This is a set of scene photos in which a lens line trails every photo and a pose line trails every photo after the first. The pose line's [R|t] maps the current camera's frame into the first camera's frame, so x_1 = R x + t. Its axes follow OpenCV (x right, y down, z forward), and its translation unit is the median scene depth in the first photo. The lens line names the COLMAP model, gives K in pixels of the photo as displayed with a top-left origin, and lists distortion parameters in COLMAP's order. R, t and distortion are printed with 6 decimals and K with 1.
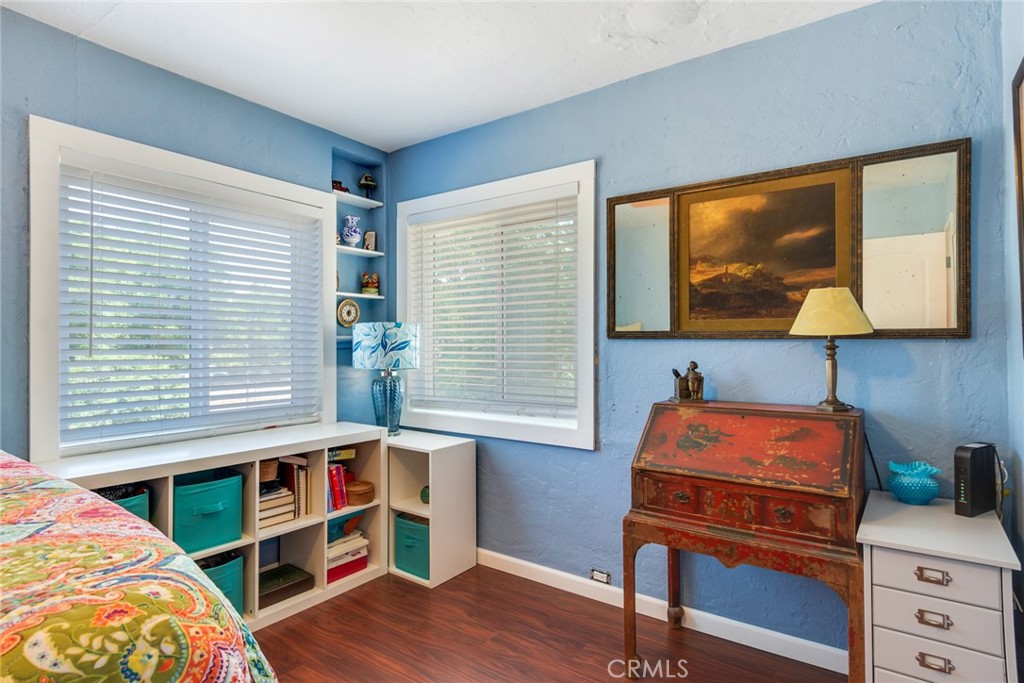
lens RADIAL K [[541.6, 0, 509.0], [0, 541.6, 337.1], [0, 0, 1]] dist [-0.000033, -0.003008]
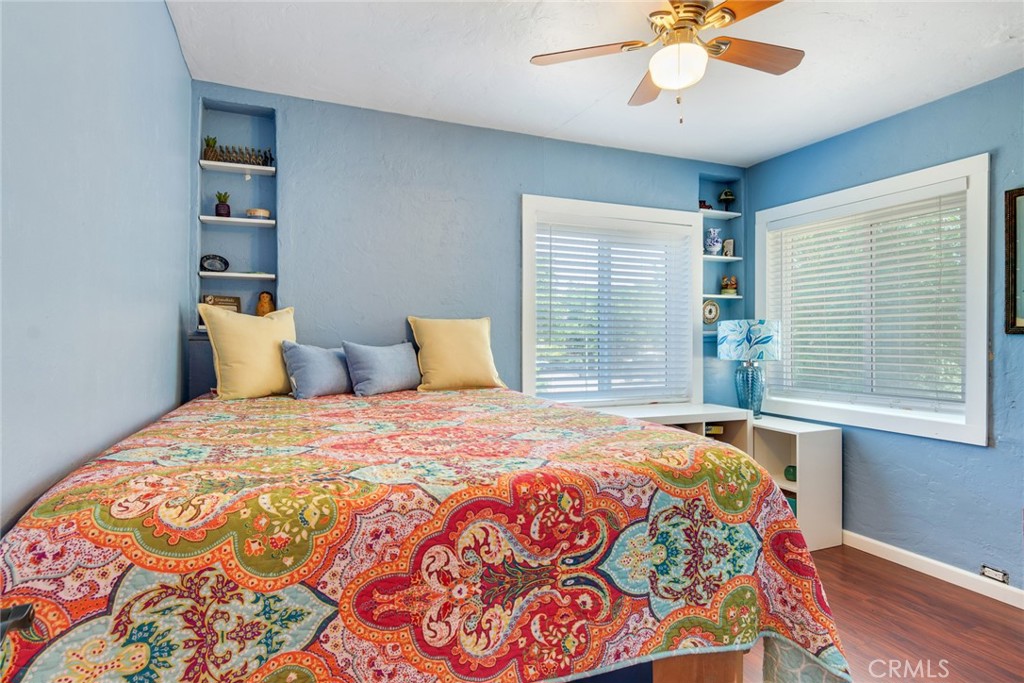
lens RADIAL K [[541.6, 0, 509.0], [0, 541.6, 337.1], [0, 0, 1]] dist [-0.000033, -0.003008]
pose [[0.845178, 0.002802, -0.534477, -0.044952], [0.003695, 0.999932, 0.011085, -0.005086], [0.534472, -0.011343, 0.845110, -0.251774]]
